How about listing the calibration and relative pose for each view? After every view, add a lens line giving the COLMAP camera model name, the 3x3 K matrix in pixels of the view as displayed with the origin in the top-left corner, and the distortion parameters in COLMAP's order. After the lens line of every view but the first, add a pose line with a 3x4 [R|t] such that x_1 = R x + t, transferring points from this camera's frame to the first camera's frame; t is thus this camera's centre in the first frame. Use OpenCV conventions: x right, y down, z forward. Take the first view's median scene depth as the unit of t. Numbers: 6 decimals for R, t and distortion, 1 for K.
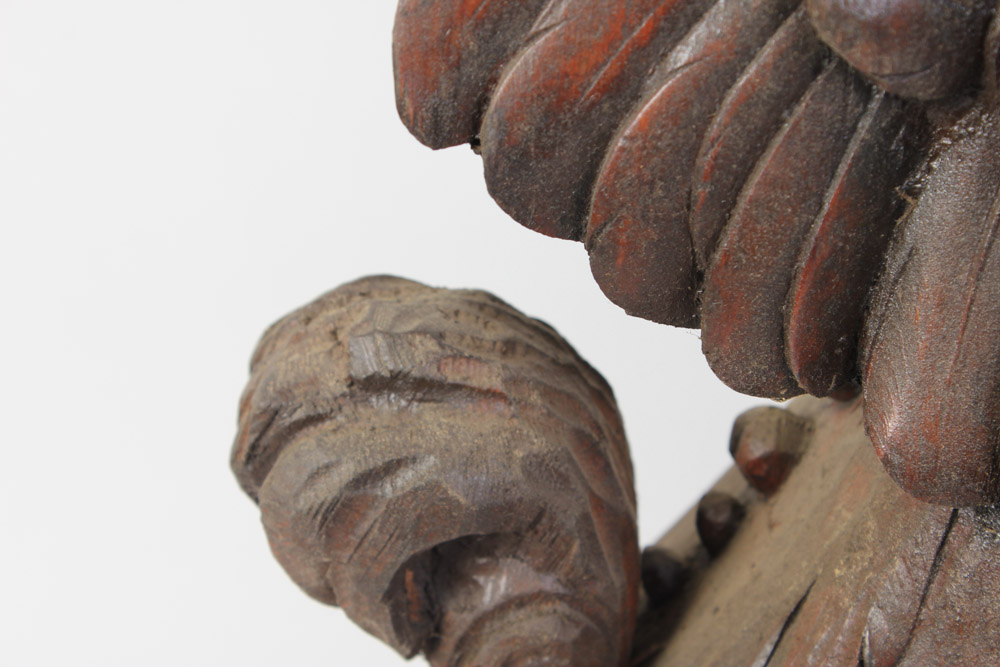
lens RADIAL K [[2222.6, 0, 500.5], [0, 2222.6, 335.5], [0, 0, 1]] dist [0.064444, 0.000000]
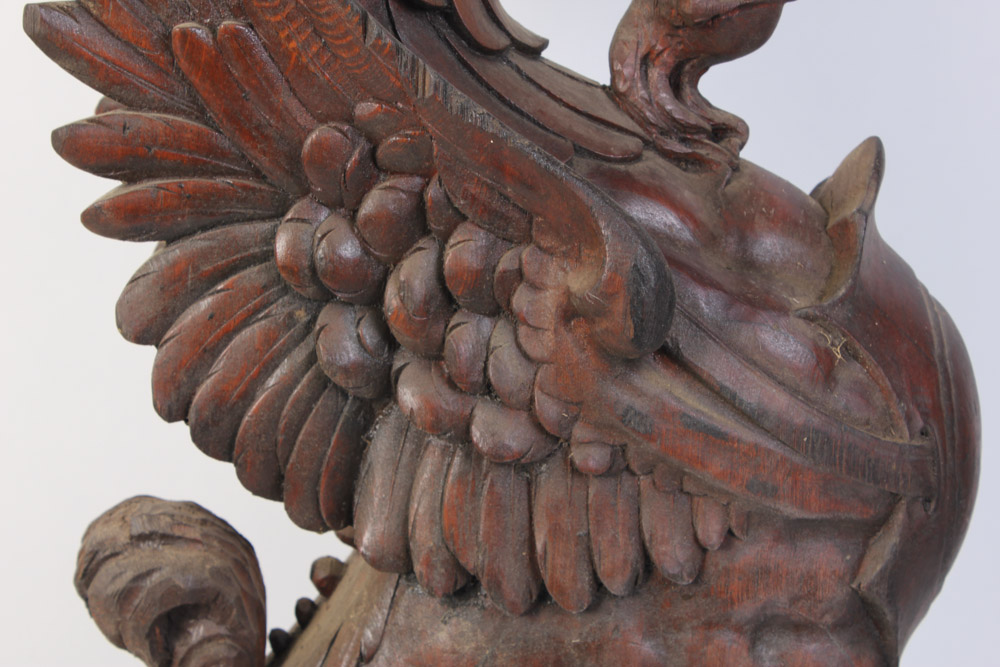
lens RADIAL K [[2281.2, 0, 496.4], [0, 2281.2, 343.5], [0, 0, 1]] dist [0.059045, 0.000000]
pose [[0.994152, -0.007054, 0.107762, 0.052590], [0.029141, 0.978372, -0.204792, 0.323380], [-0.103987, 0.206735, 0.972855, -1.351675]]
